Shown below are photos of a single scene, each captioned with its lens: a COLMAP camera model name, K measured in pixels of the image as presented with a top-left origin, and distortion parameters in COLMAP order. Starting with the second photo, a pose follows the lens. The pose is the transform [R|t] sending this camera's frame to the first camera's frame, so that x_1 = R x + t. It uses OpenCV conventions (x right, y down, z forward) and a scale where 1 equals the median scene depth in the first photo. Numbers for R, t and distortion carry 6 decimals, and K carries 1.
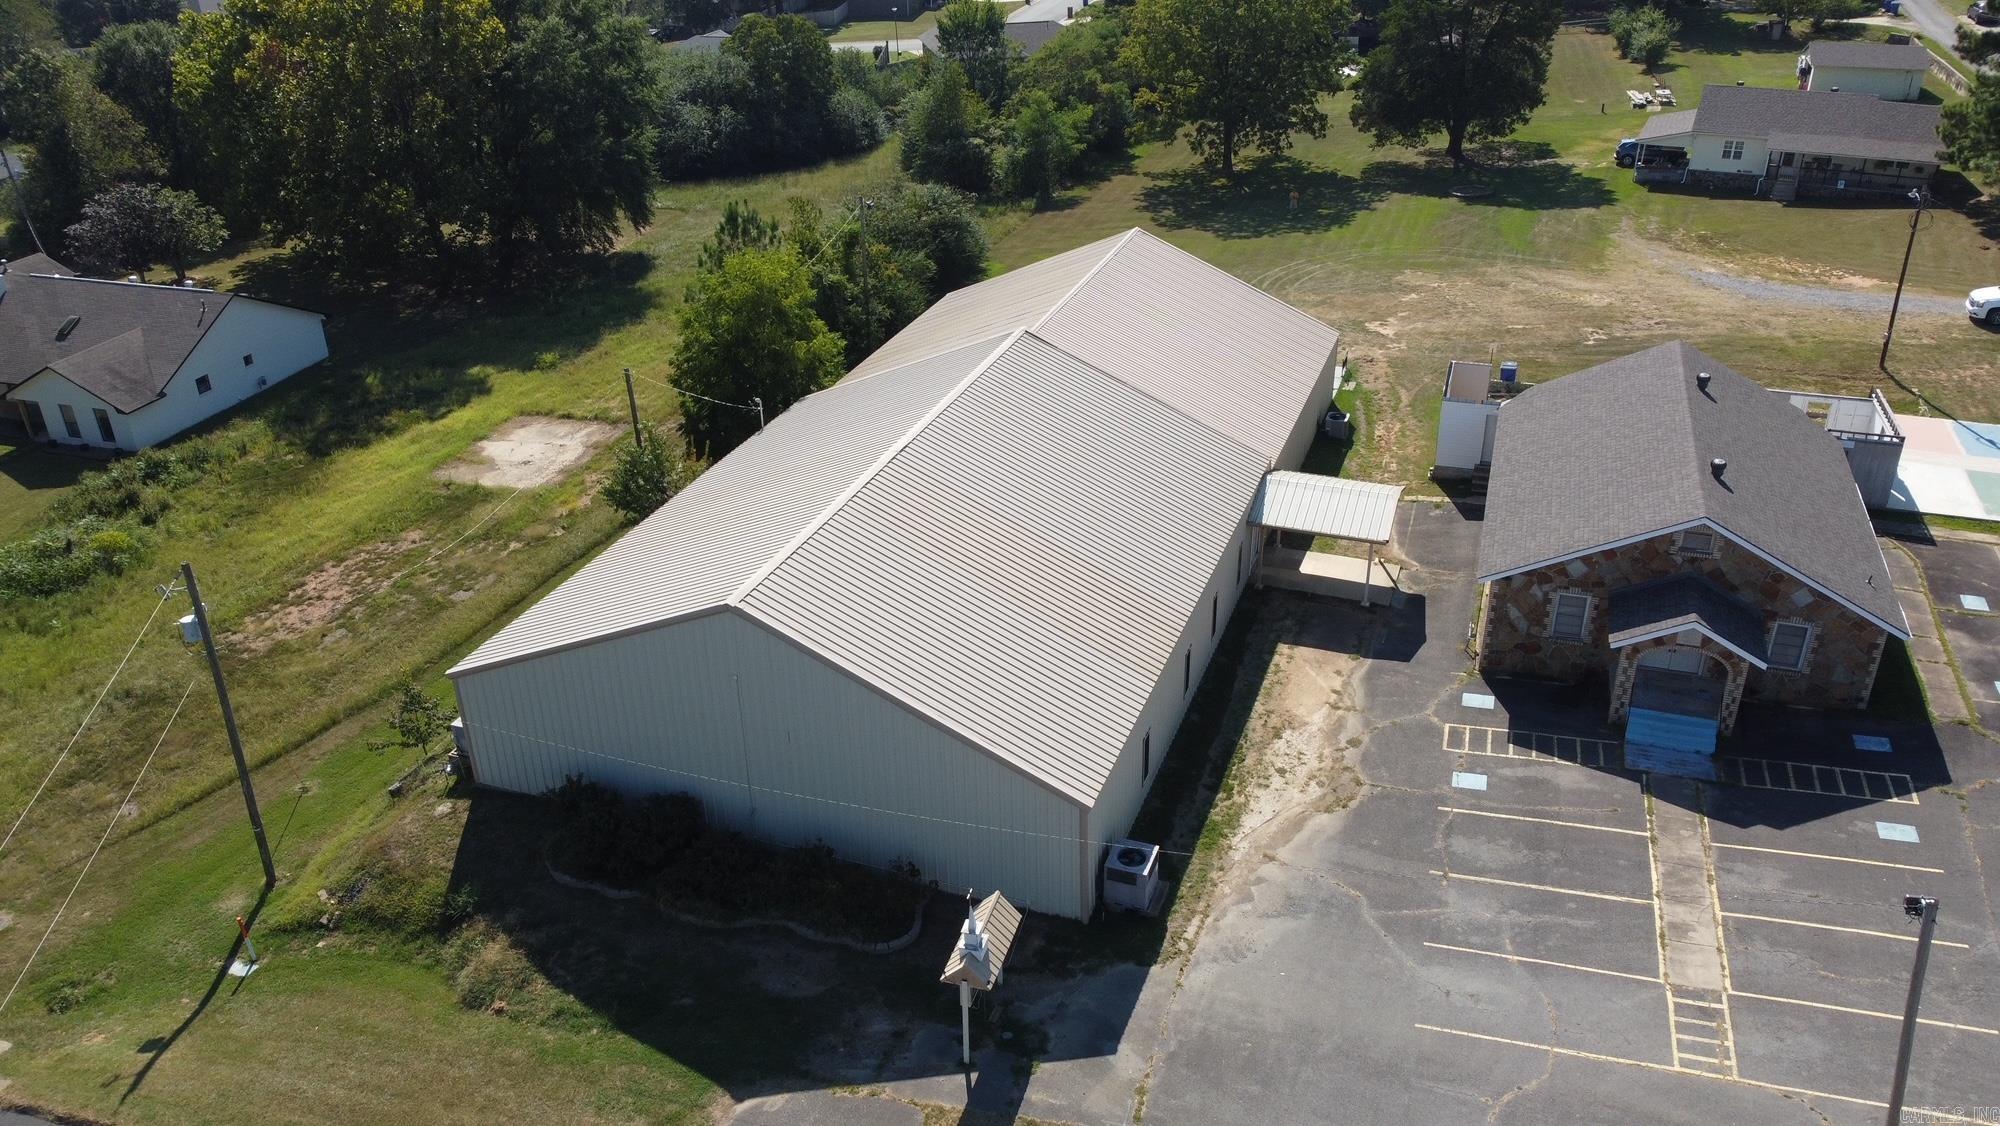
lens RADIAL K [[1514.9, 0, 998.7], [0, 1514.9, 556.9], [0, 0, 1]] dist [0.005053, -0.010018]
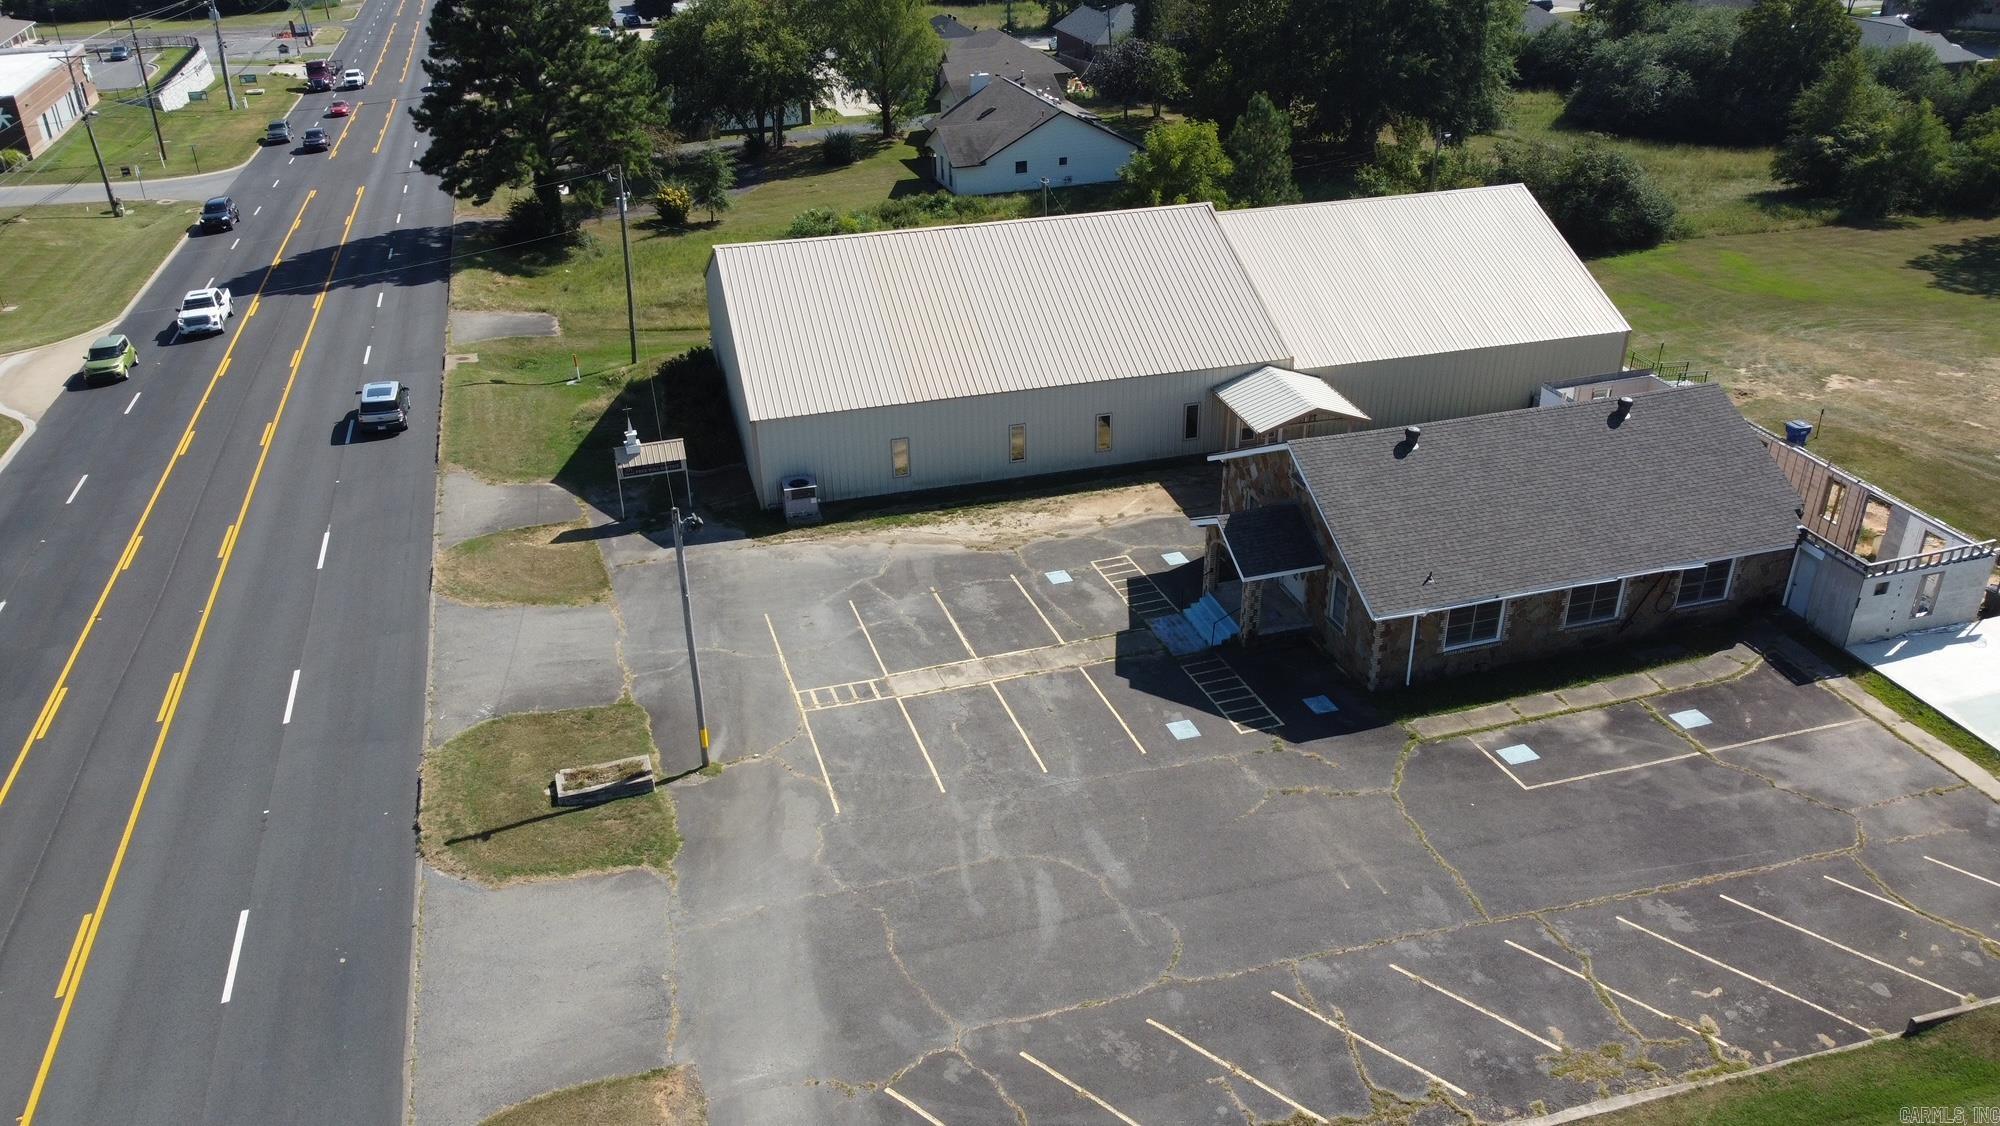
lens RADIAL K [[1514.9, 0, 995.4], [0, 1514.9, 567.6], [0, 0, 1]] dist [0.005053, -0.010018]
pose [[0.579501, 0.394215, -0.713283, 1.008948], [-0.374724, 0.906108, 0.196343, -0.069130], [0.723713, 0.153503, 0.672812, 0.129069]]
